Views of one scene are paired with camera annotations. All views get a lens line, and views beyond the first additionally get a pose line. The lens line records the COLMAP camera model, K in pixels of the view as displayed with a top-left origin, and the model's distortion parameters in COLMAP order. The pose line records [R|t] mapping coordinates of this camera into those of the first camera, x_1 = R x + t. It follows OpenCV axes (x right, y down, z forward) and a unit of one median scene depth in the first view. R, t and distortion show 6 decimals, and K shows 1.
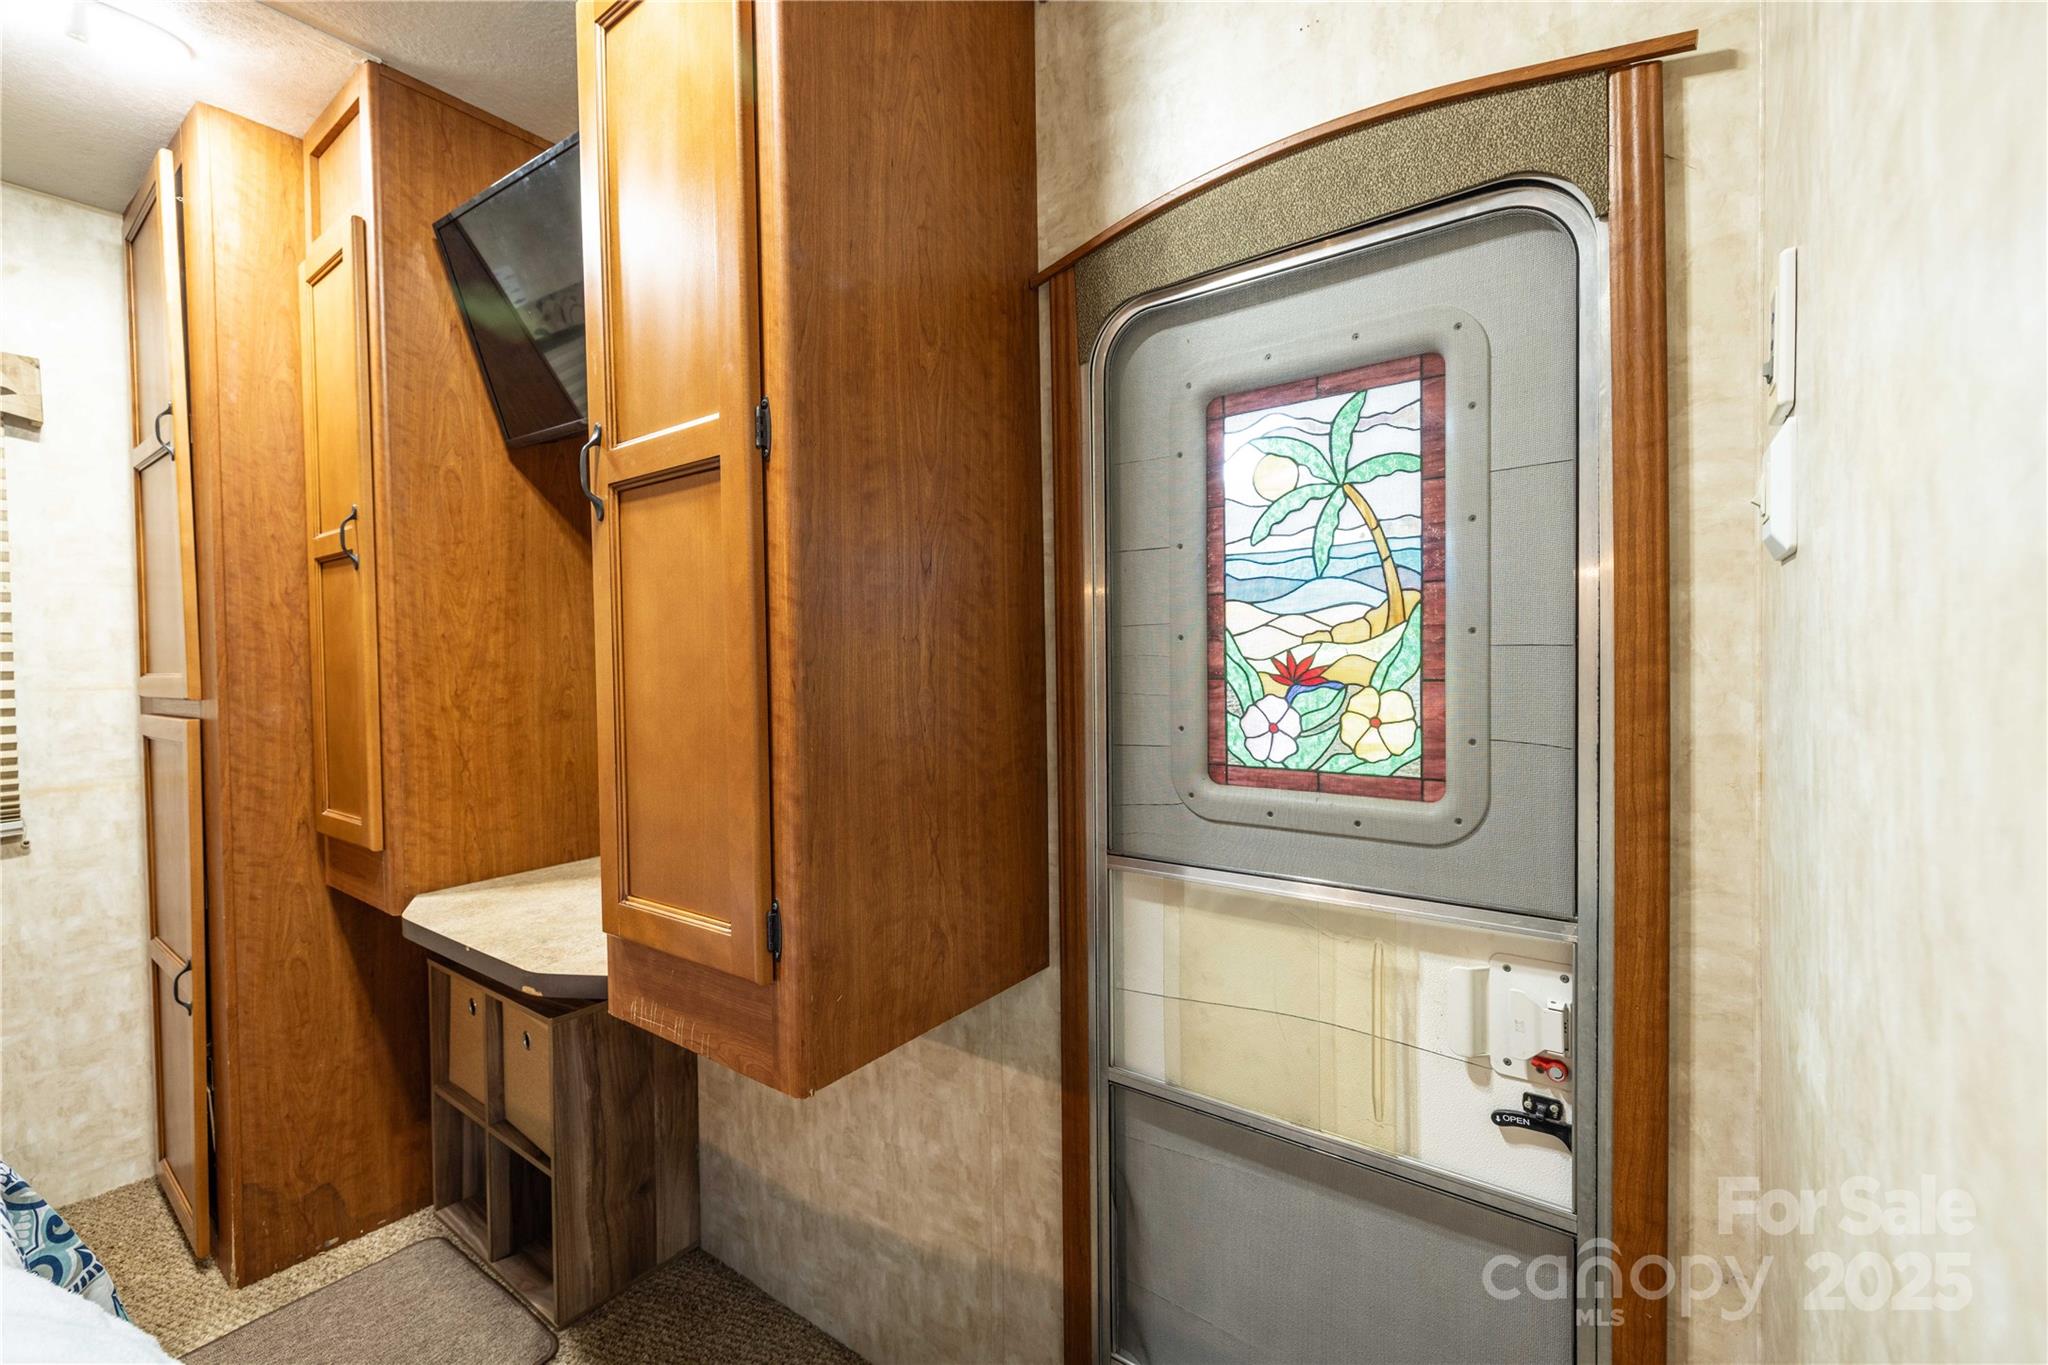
lens RADIAL K [[868.8, 0, 1014.4], [0, 868.8, 676.4], [0, 0, 1]] dist [0.001148, 0.000135]
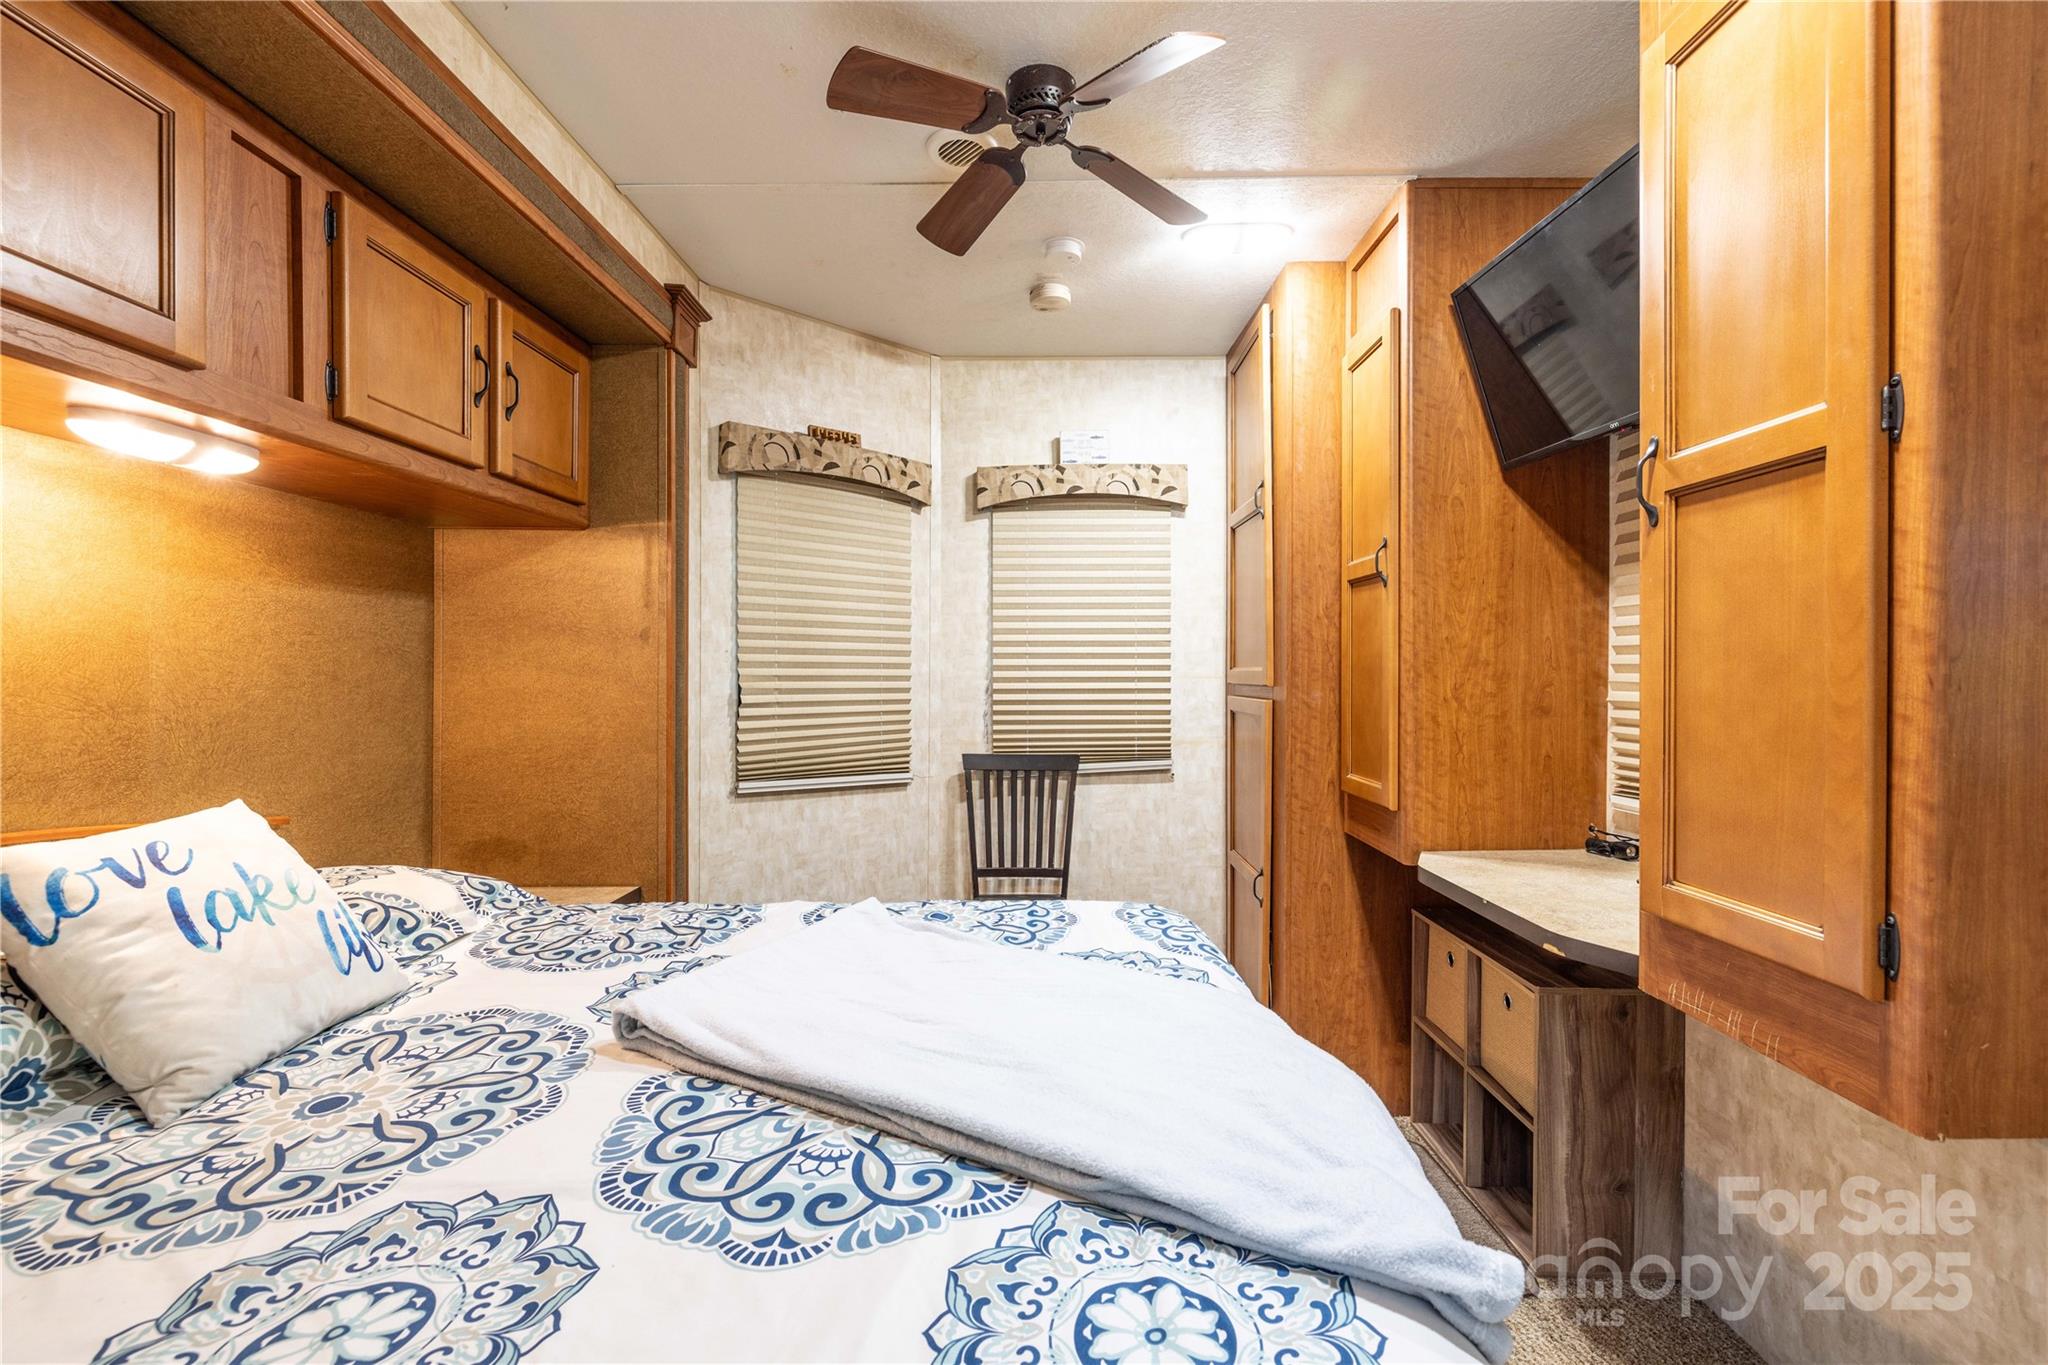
lens RADIAL K [[868.8, 0, 1014.4], [0, 868.8, 676.4], [0, 0, 1]] dist [0.001148, 0.000135]
pose [[0.590961, 0.019896, -0.806455, -0.048641], [-0.023749, 0.999692, 0.007260, 0.011211], [0.806350, 0.014862, 0.591252, -0.179965]]
